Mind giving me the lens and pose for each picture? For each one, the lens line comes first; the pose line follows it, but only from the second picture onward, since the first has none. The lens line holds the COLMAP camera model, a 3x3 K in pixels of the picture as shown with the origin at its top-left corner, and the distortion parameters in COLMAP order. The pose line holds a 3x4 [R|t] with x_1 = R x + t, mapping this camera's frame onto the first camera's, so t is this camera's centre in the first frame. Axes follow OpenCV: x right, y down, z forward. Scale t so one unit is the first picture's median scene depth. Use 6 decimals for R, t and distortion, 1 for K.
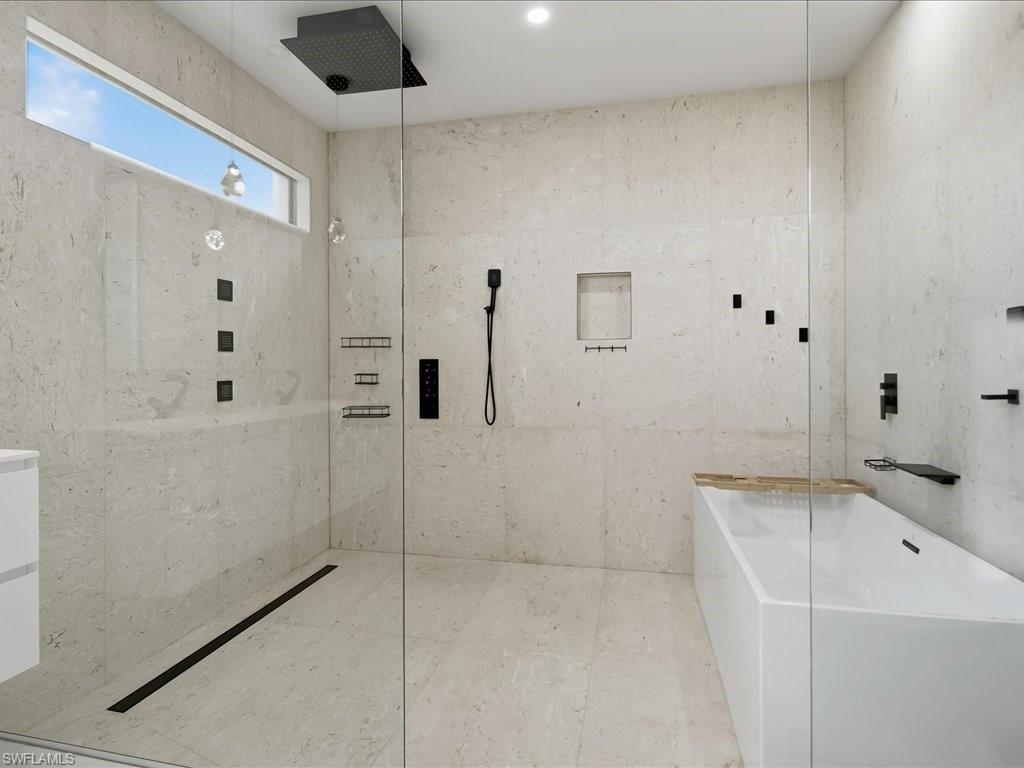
lens RADIAL K [[568.2, 0, 500.3], [0, 568.2, 369.4], [0, 0, 1]] dist [0.002426, -0.001484]
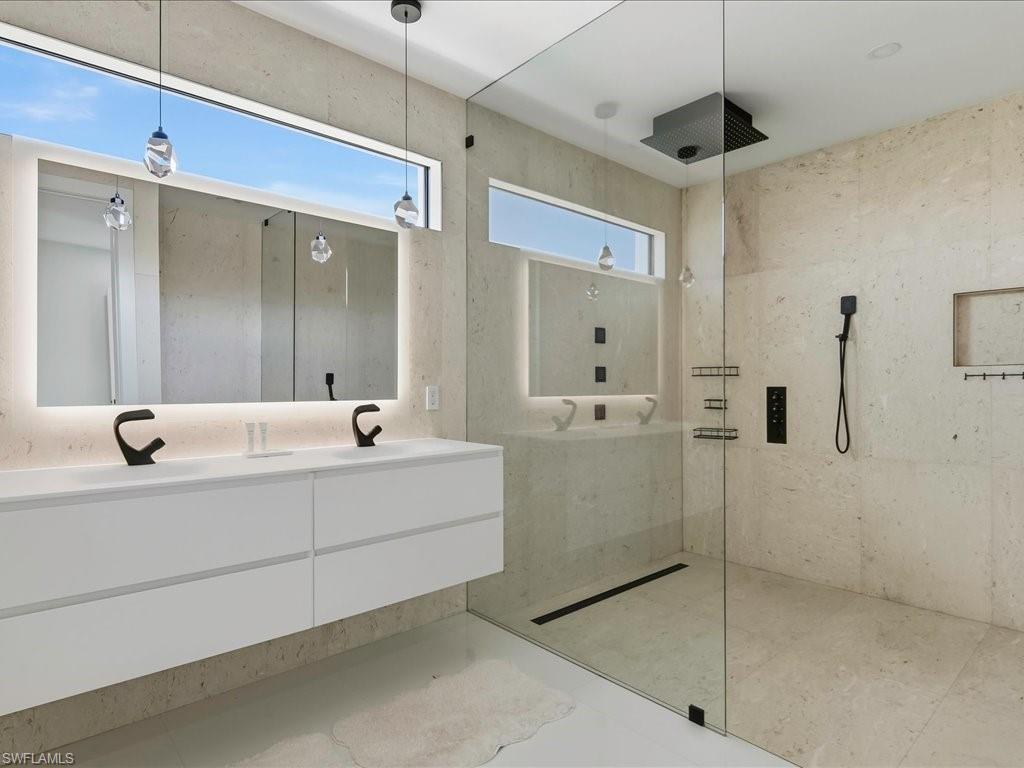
lens RADIAL K [[568.2, 0, 500.3], [0, 568.2, 369.4], [0, 0, 1]] dist [0.002426, -0.001484]
pose [[0.814394, -0.013773, -0.580149, 0.071948], [-0.006342, 0.999447, -0.032630, -0.012744], [0.580278, 0.030253, 0.813857, -0.162462]]
